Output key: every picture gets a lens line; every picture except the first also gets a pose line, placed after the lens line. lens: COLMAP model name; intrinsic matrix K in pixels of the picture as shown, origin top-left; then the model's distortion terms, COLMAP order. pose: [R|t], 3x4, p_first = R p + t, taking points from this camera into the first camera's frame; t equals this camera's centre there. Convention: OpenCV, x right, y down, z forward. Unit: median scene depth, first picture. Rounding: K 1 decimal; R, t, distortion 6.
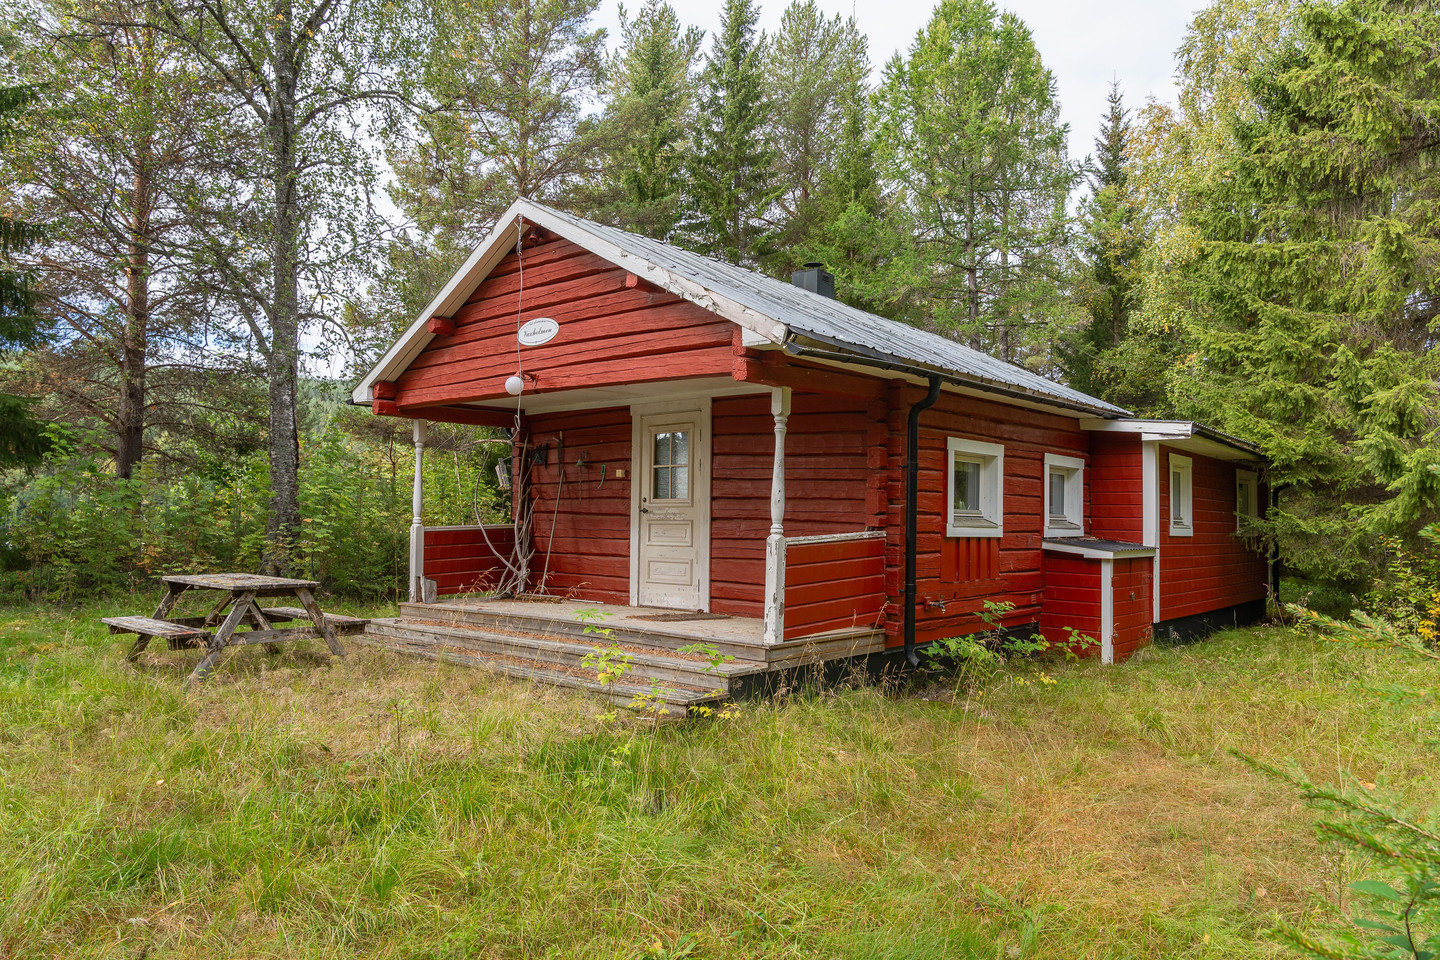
lens RADIAL K [[989.6, 0, 720.6], [0, 989.6, 484.2], [0, 0, 1]] dist [-0.001529, 0.000047]
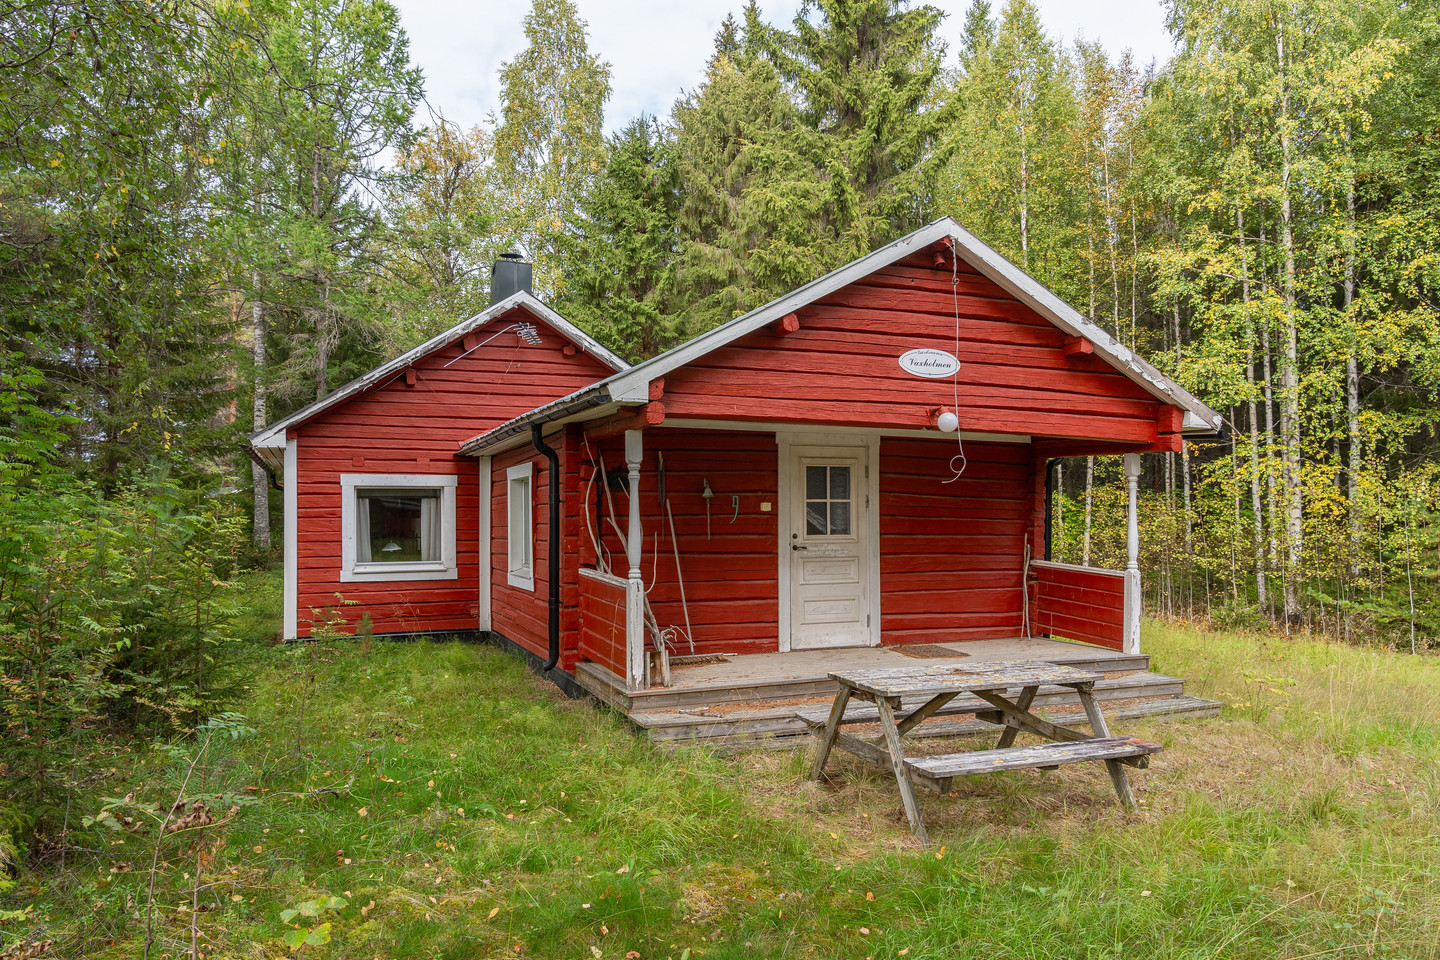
lens RADIAL K [[989.6, 0, 720.3], [0, 989.6, 481.8], [0, 0, 1]] dist [-0.001529, 0.000047]
pose [[0.404052, 0.015363, 0.914607, -0.960806], [-0.023535, 0.999703, -0.006396, -0.027447], [-0.914433, -0.018941, 0.404293, 0.690284]]
